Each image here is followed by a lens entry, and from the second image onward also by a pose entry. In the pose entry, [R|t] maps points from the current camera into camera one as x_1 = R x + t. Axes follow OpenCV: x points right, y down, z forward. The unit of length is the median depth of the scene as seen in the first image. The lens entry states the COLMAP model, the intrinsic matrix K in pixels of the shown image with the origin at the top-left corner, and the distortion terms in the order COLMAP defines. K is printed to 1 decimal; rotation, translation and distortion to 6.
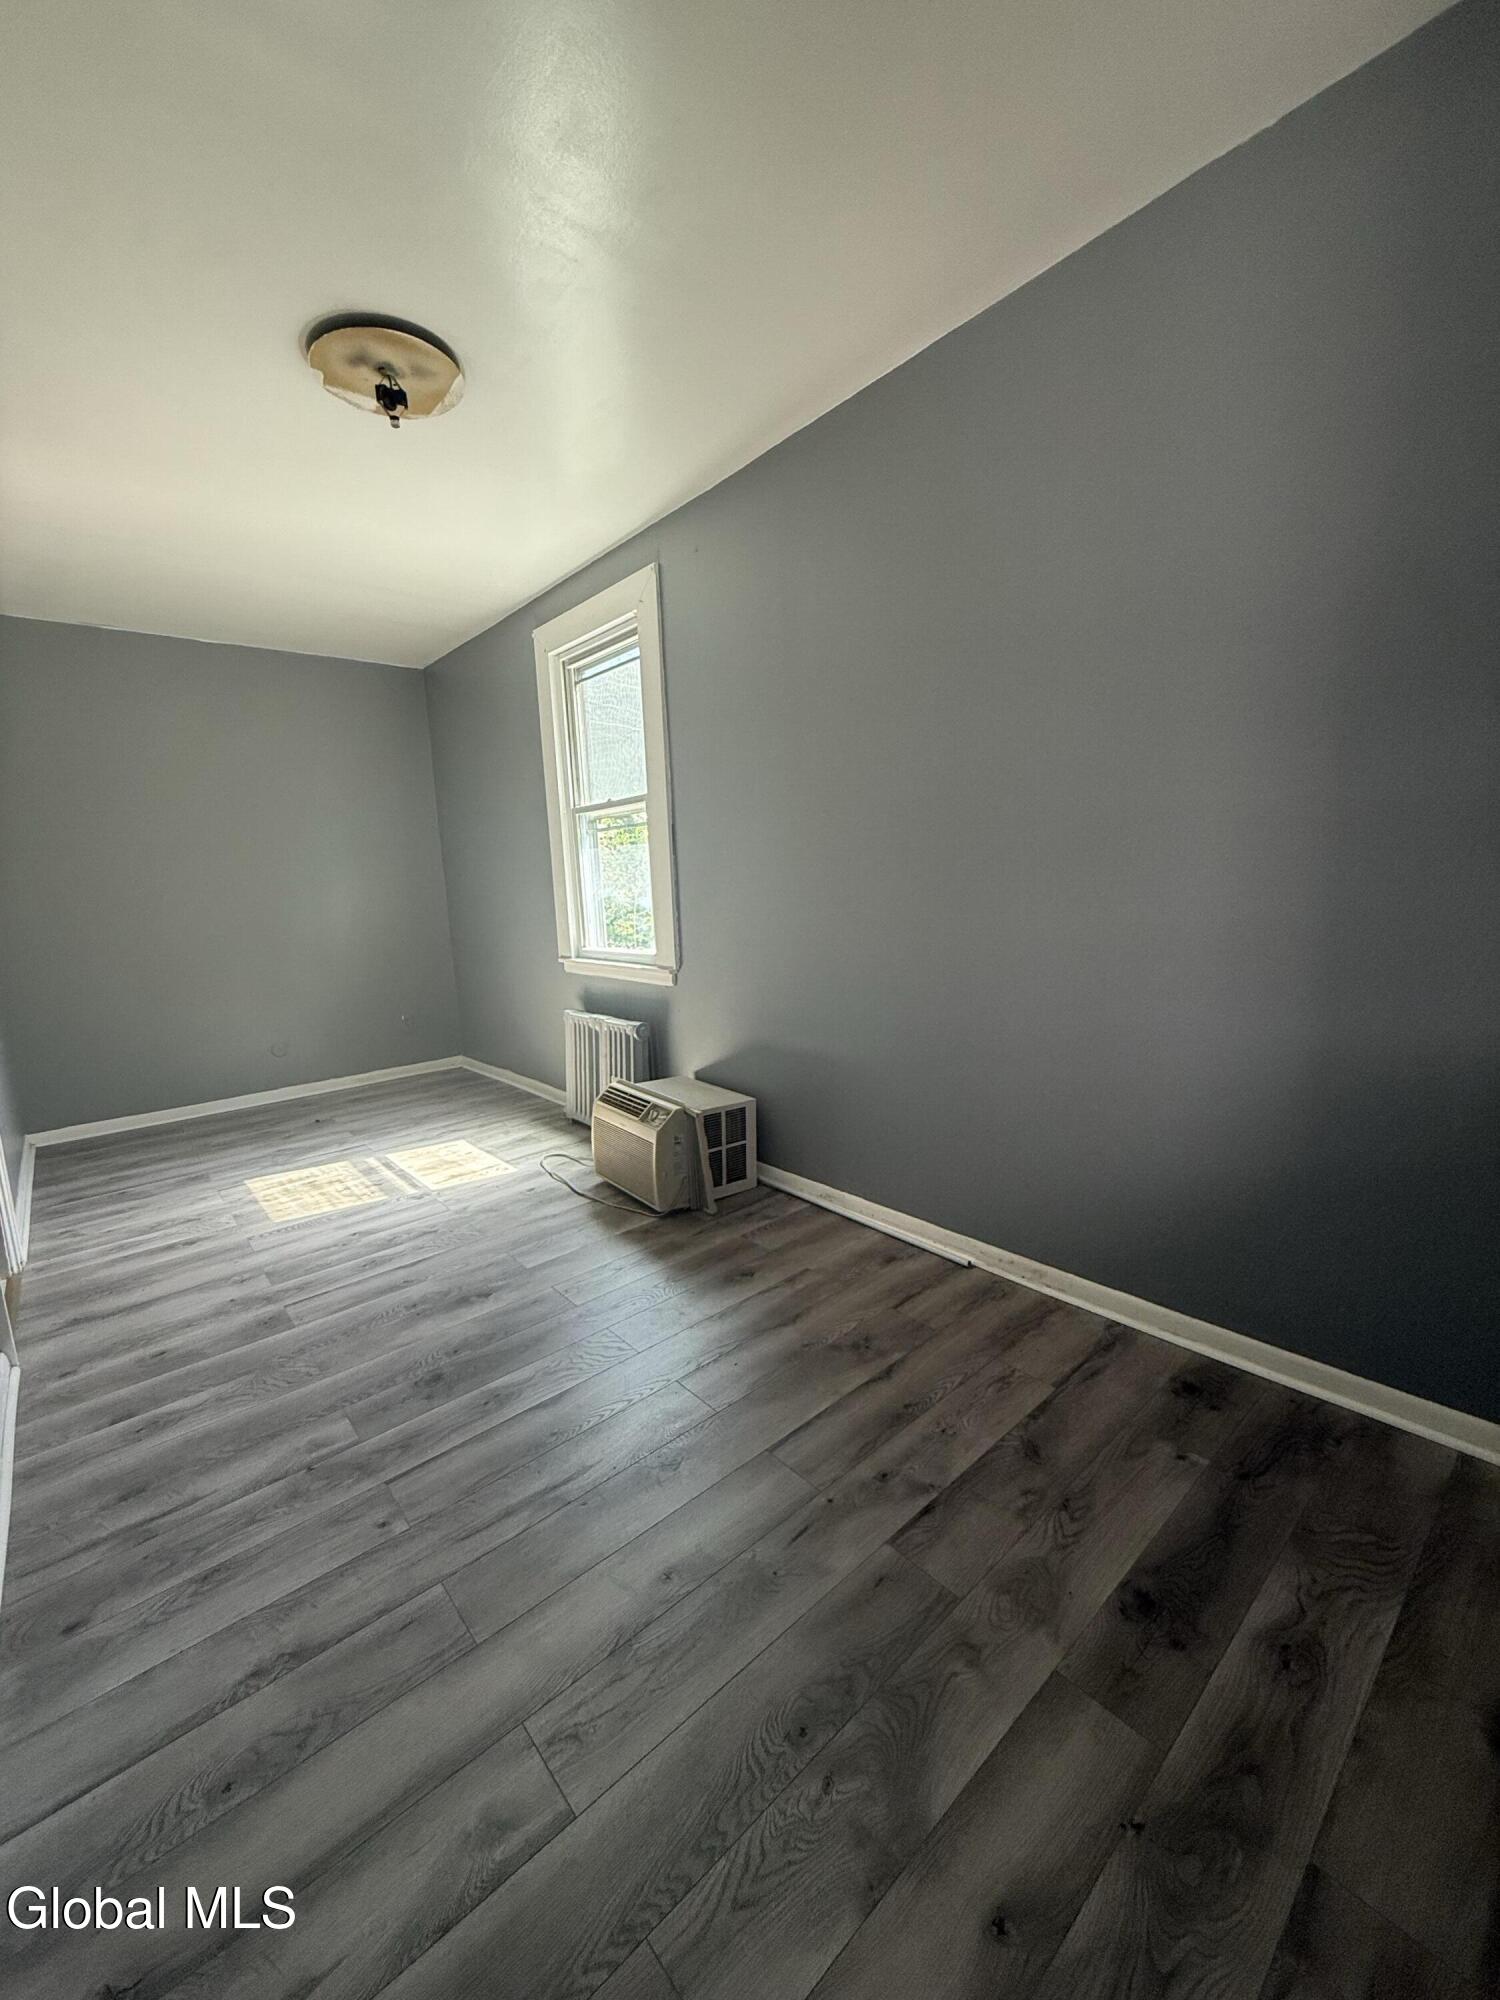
lens RADIAL K [[796.8, 0, 740.4], [0, 796.8, 993.2], [0, 0, 1]] dist [0.001794, 0.000202]
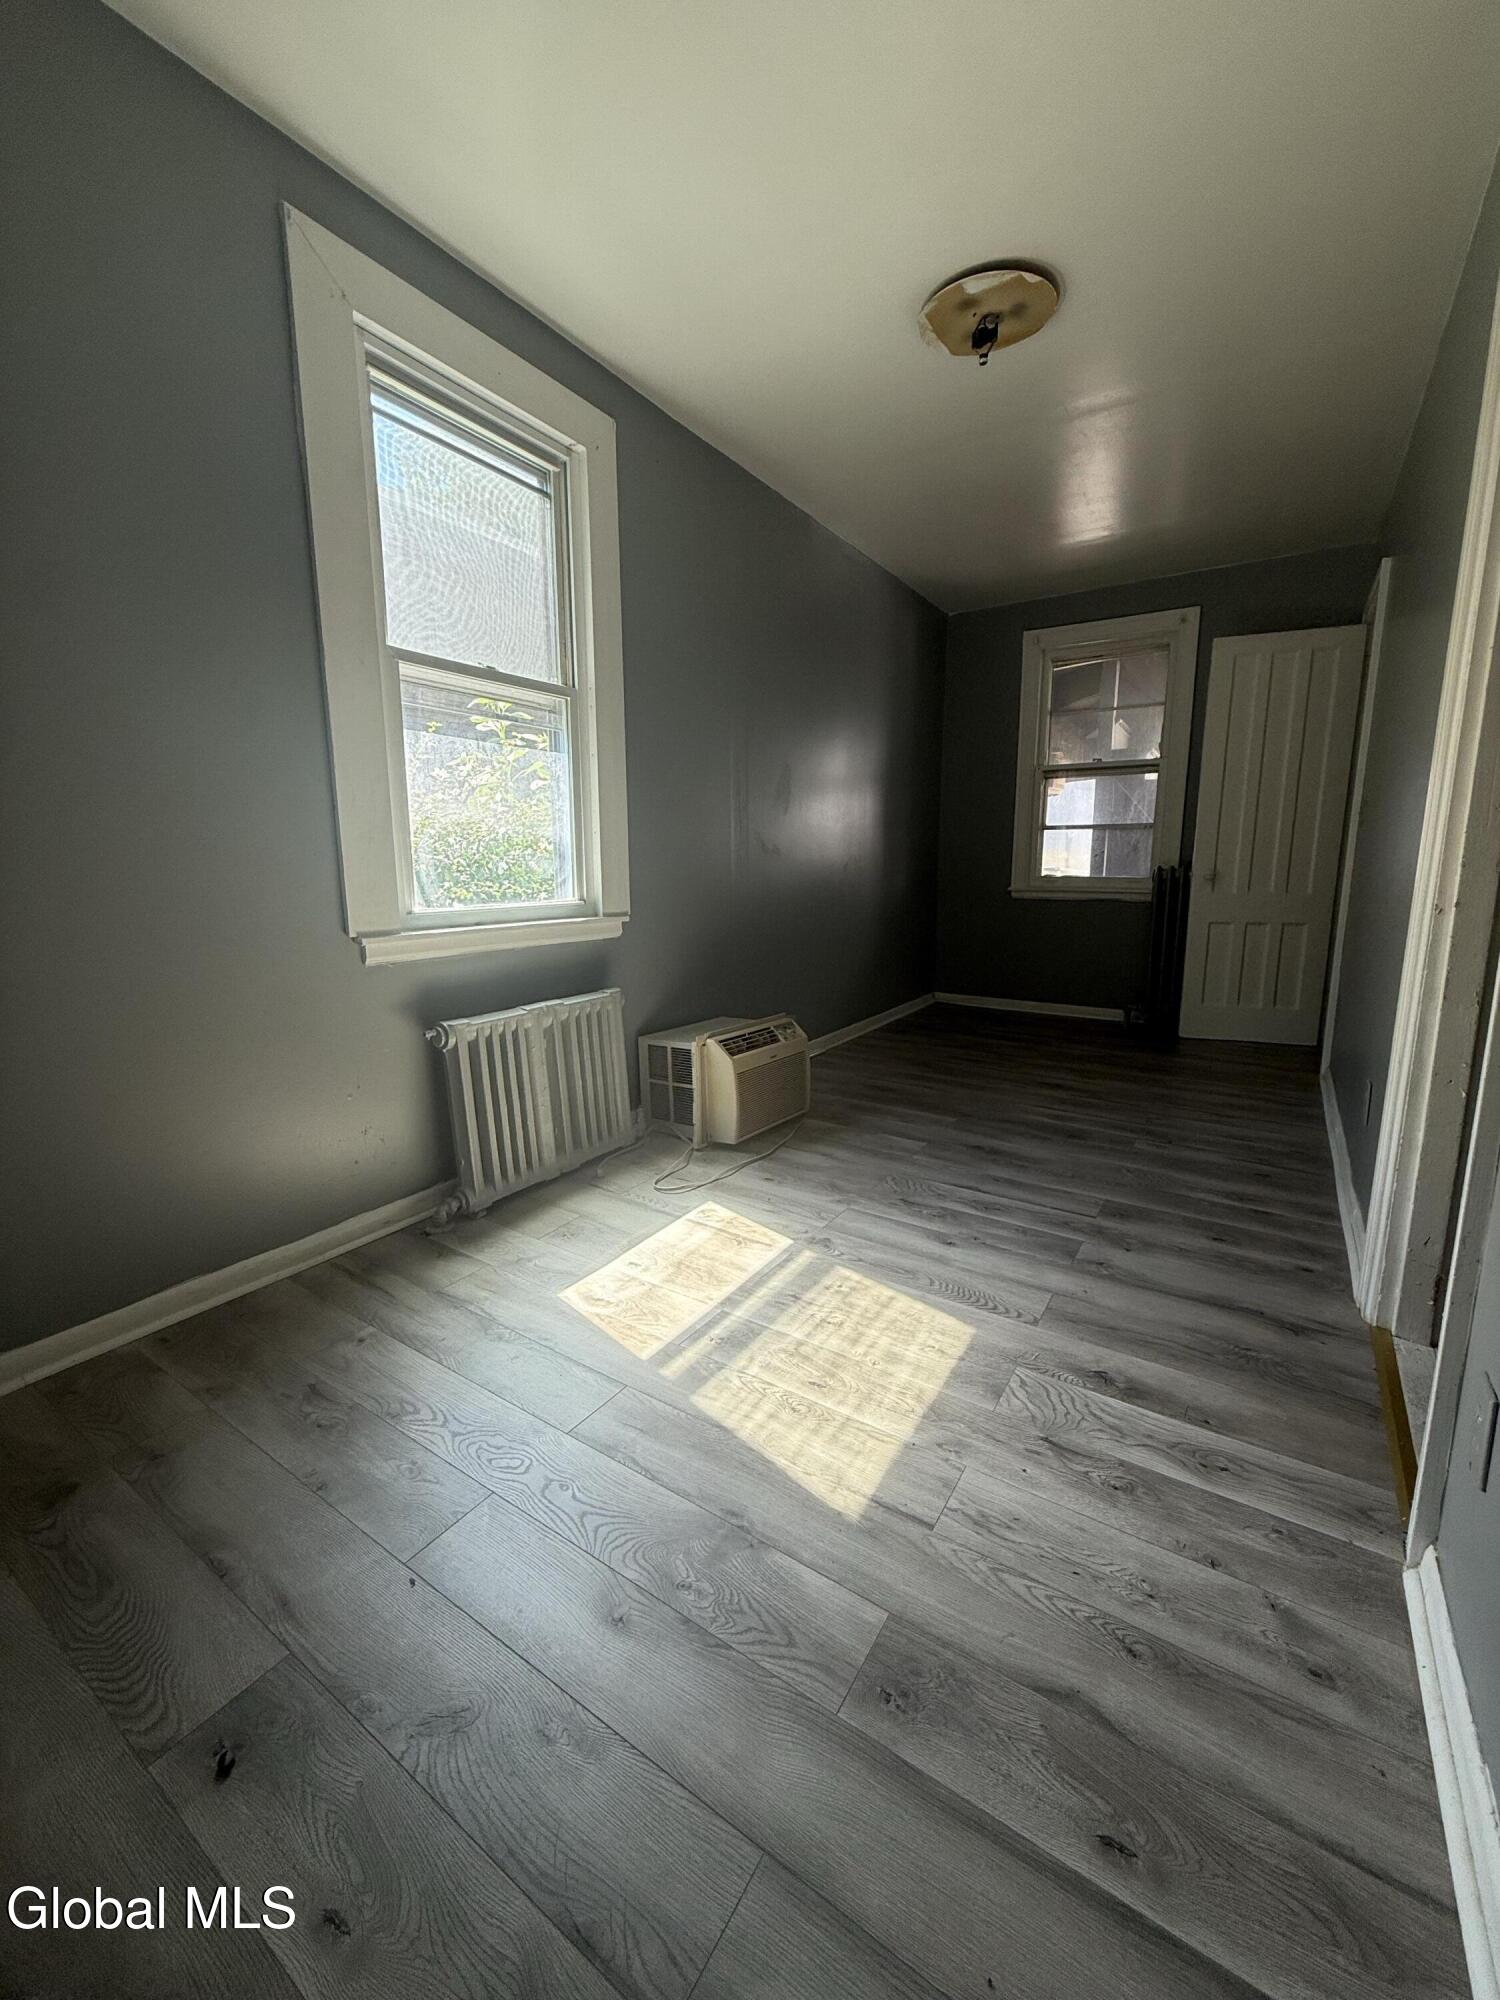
lens RADIAL K [[796.8, 0, 751.9], [0, 796.8, 997.5], [0, 0, 1]] dist [0.001794, 0.000202]
pose [[-0.276350, -0.116688, 0.953947, -1.131632], [0.155214, 0.974152, 0.164123, -0.075944], [-0.948440, 0.193421, -0.251096, 1.331807]]
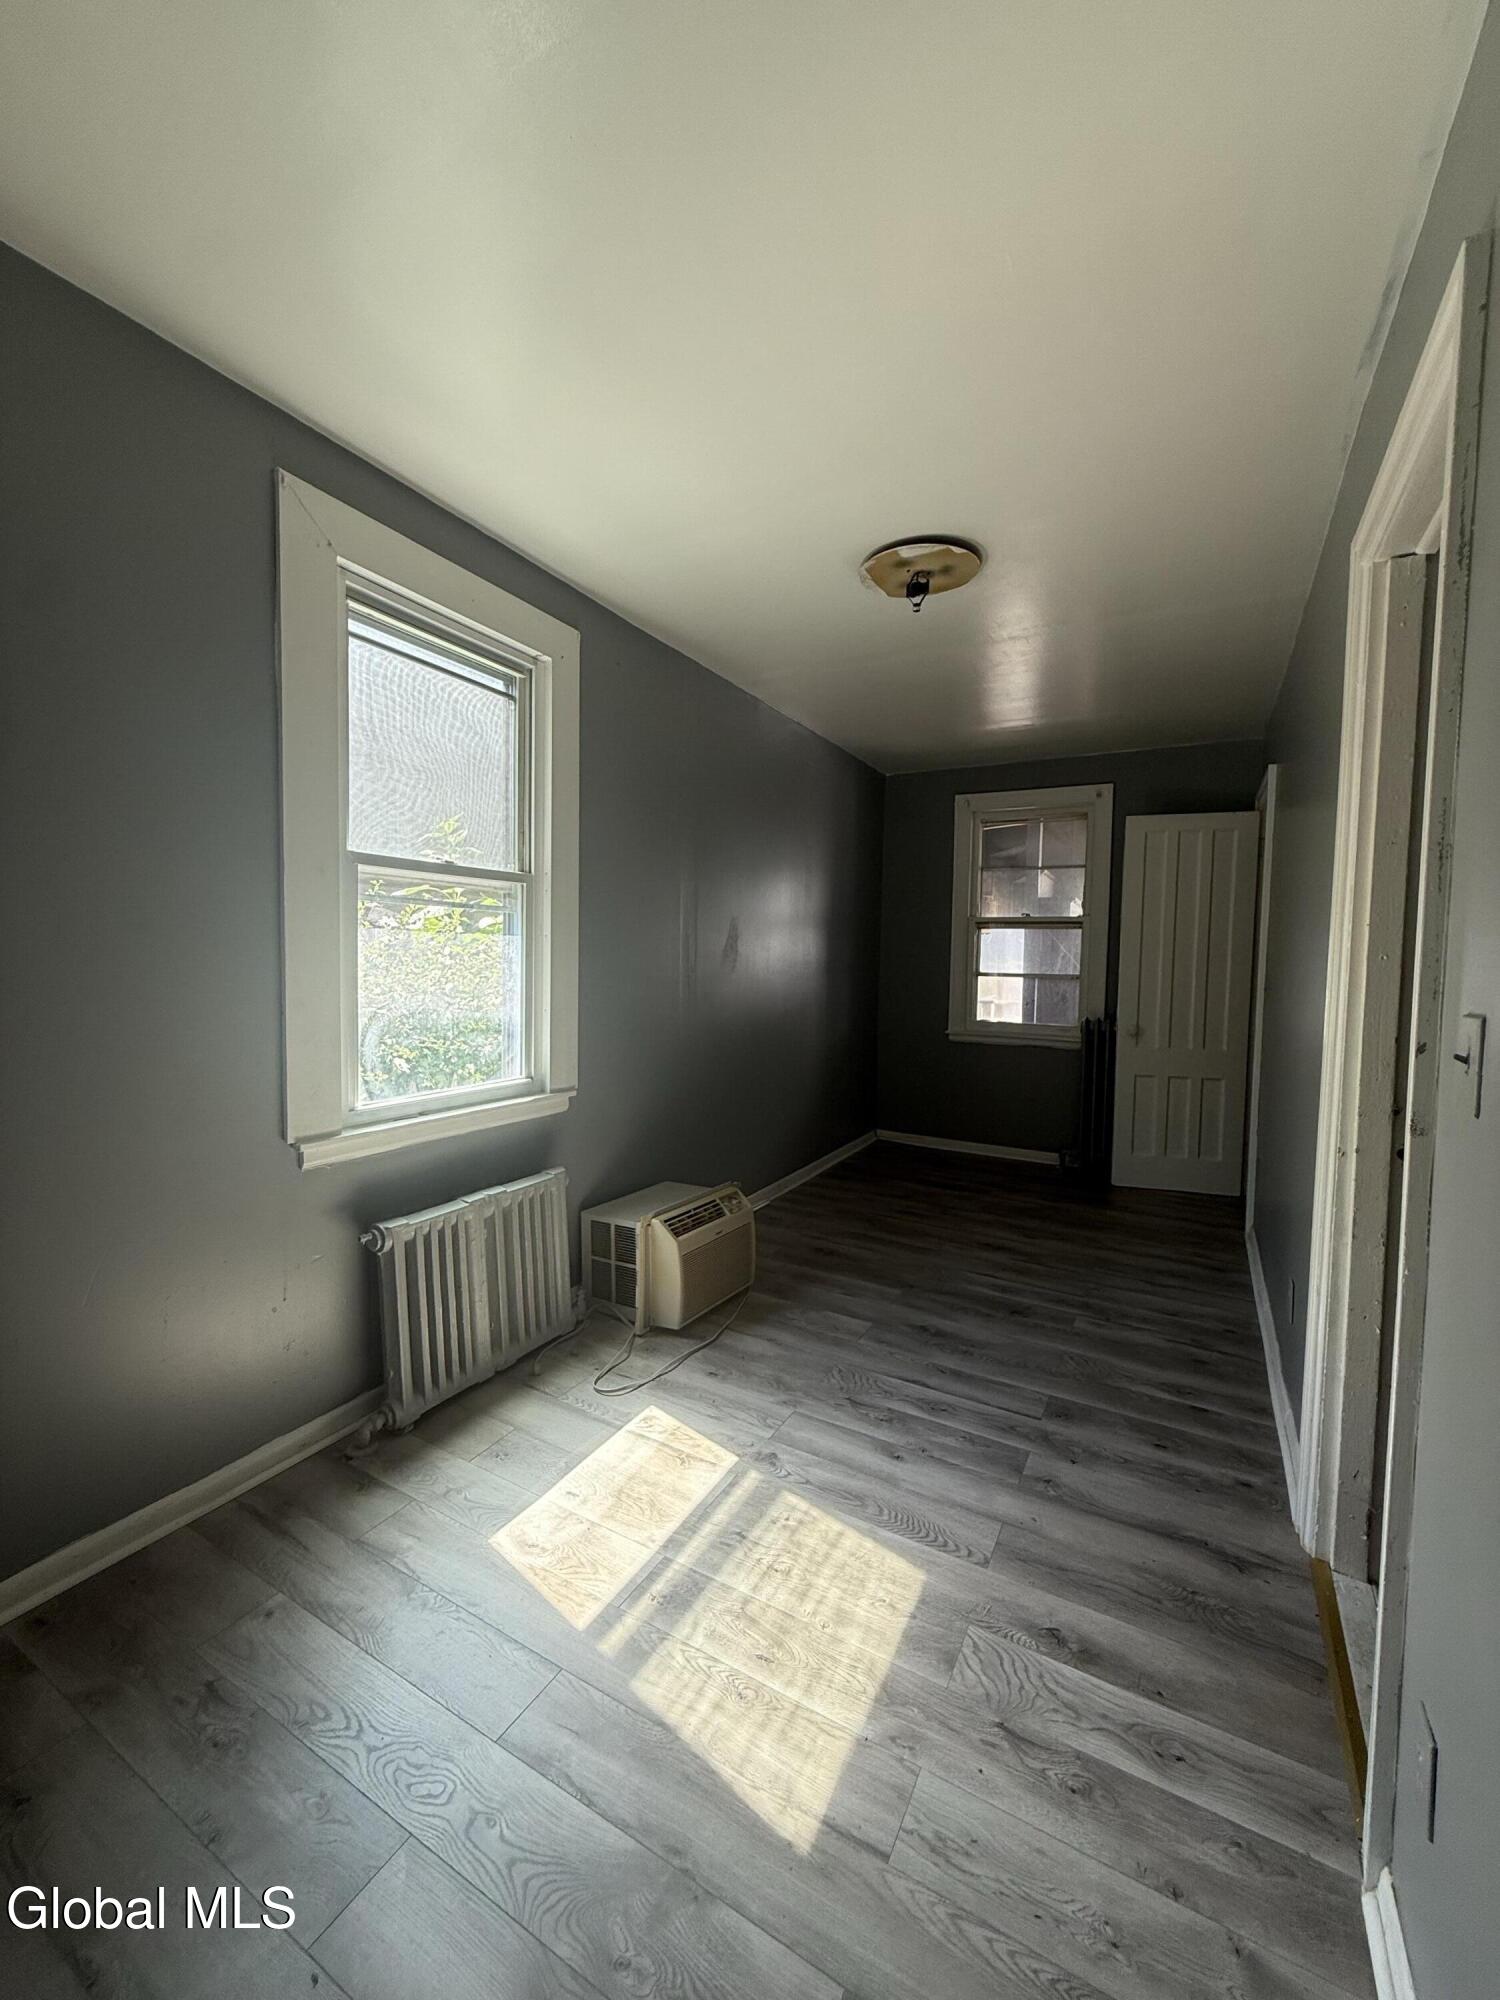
lens RADIAL K [[796.8, 0, 751.1], [0, 796.8, 1000.1], [0, 0, 1]] dist [0.001794, 0.000202]
pose [[-0.344102, -0.009950, 0.938880, -1.135365], [0.134222, 0.989153, 0.059675, -0.179634], [-0.929289, 0.146553, -0.339034, 1.325222]]
